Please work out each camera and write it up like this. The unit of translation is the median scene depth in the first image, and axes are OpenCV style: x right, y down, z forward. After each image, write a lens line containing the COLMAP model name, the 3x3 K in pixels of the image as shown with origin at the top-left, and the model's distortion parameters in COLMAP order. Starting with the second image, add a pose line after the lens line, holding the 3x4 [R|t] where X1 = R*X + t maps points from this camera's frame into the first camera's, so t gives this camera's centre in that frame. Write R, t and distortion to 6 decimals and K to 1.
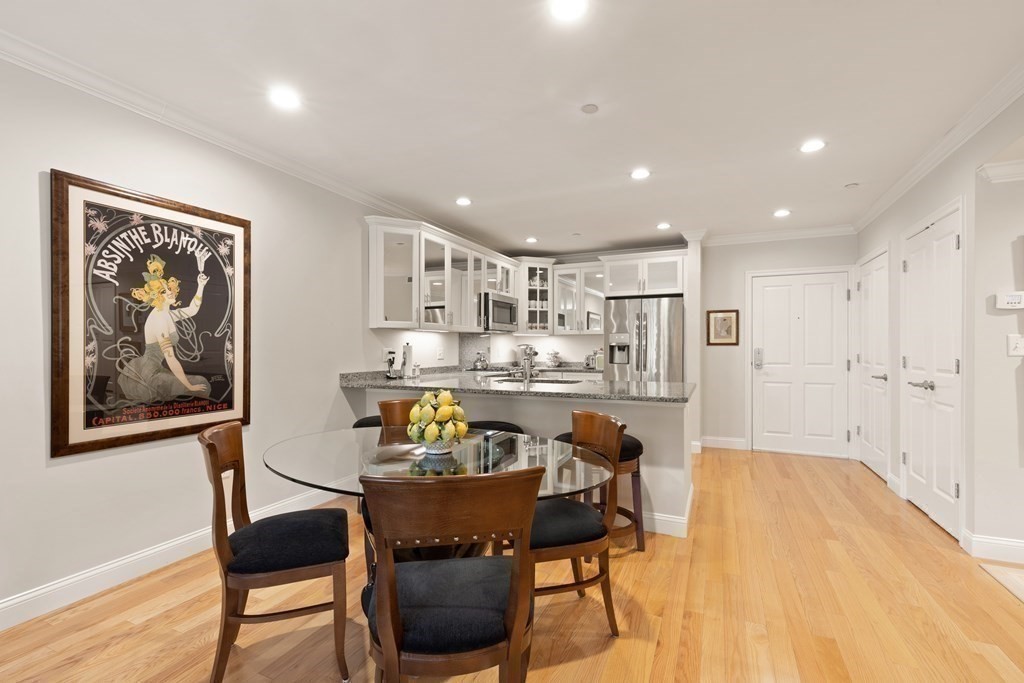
lens RADIAL K [[464.5, 0, 512.2], [0, 464.5, 343.8], [0, 0, 1]] dist [0.007121, -0.001551]
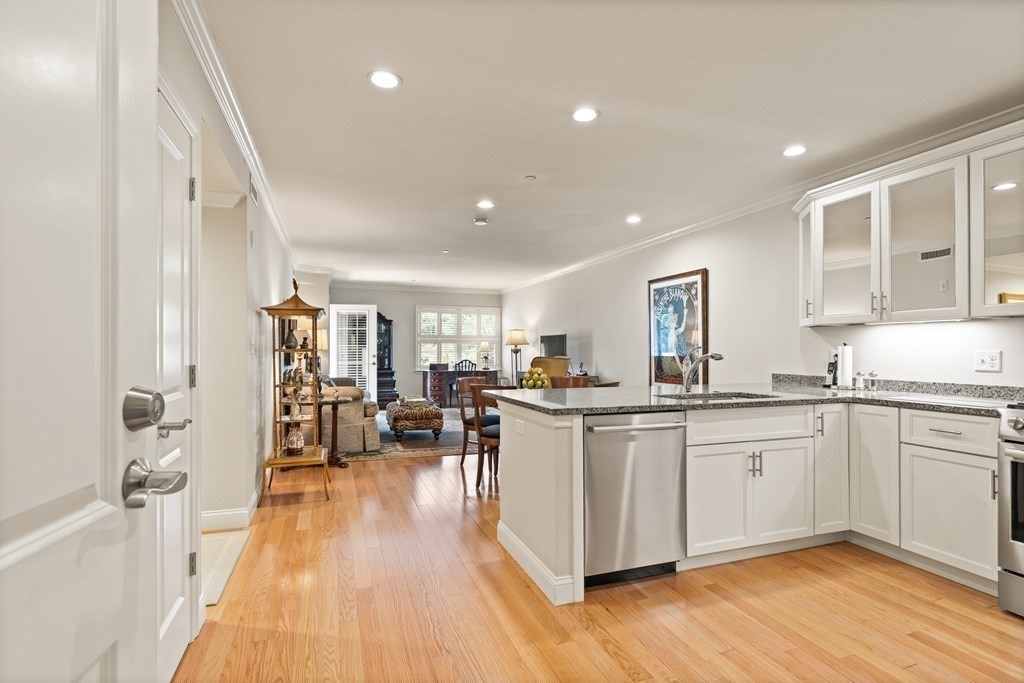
lens RADIAL K [[494.3, 0, 511.8], [0, 494.3, 346.6], [0, 0, 1]] dist [0.005418, -0.001338]
pose [[-0.716267, -0.001294, -0.697825, 0.945048], [0.006924, 0.999936, -0.008961, 0.009746], [0.697792, -0.011250, -0.716212, 1.542960]]
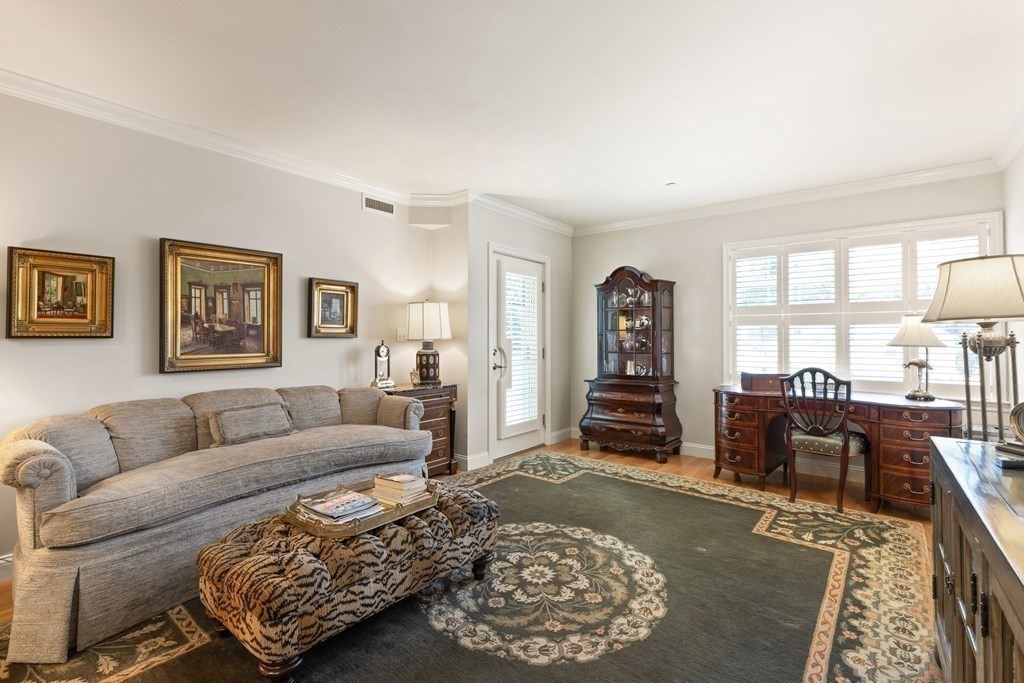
lens RADIAL K [[464.5, 0, 513.0], [0, 464.5, 333.8], [0, 0, 1]] dist [0.007121, -0.001551]
pose [[-0.970793, 0.005542, 0.239854, -0.513691], [0.000925, 0.999812, -0.019358, 0.005327], [-0.239916, -0.018571, -0.970616, 0.364577]]
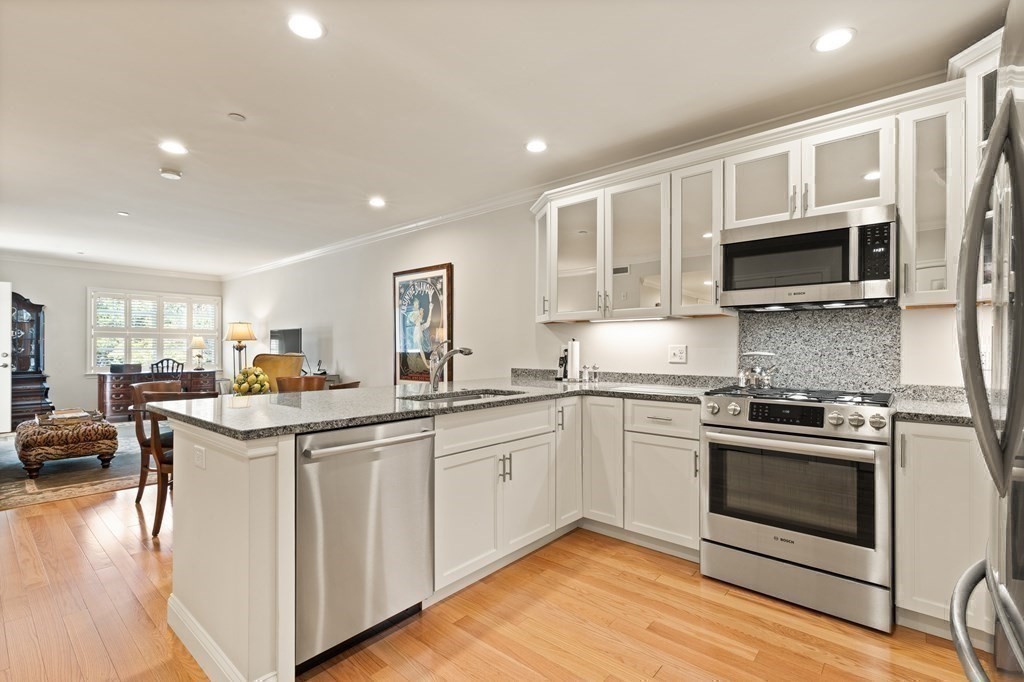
lens RADIAL K [[464.5, 0, 509.6], [0, 464.5, 346.1], [0, 0, 1]] dist [0.007121, -0.001551]
pose [[-0.284101, -0.000126, -0.958794, 0.762961], [0.006985, 0.999973, -0.002201, 0.015826], [0.958769, -0.007322, -0.284092, 1.444554]]
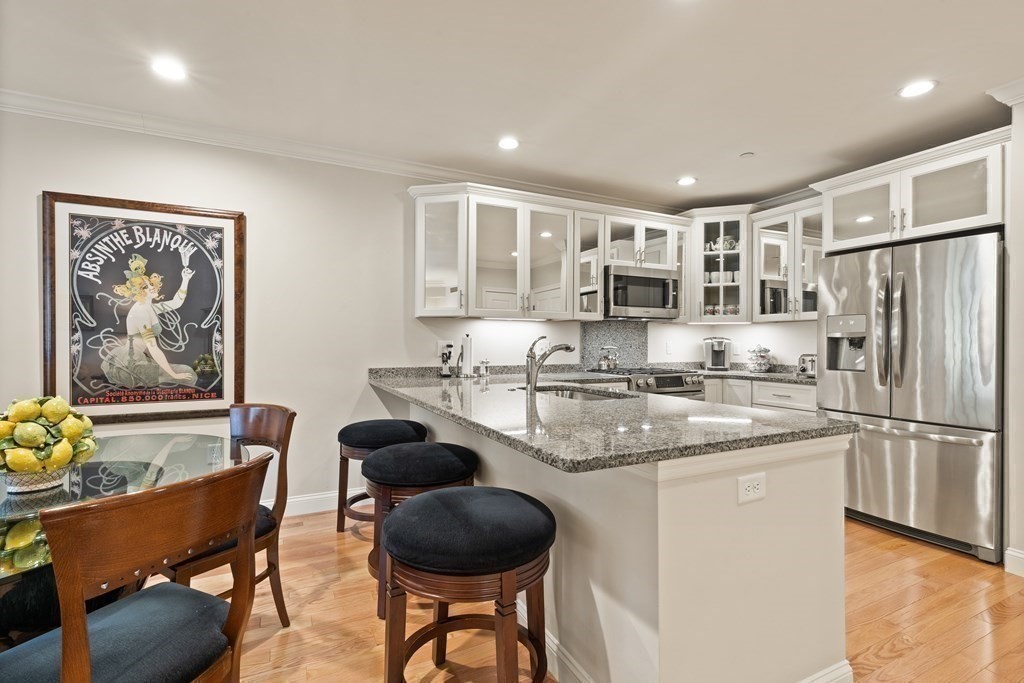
lens RADIAL K [[464.5, 0, 506.5], [0, 464.5, 341.8], [0, 0, 1]] dist [0.007121, -0.001551]
pose [[0.768976, 0.003658, -0.639268, 0.457490], [0.000266, 0.999982, 0.006042, 0.008000], [0.639278, -0.004817, 0.768961, 0.525341]]
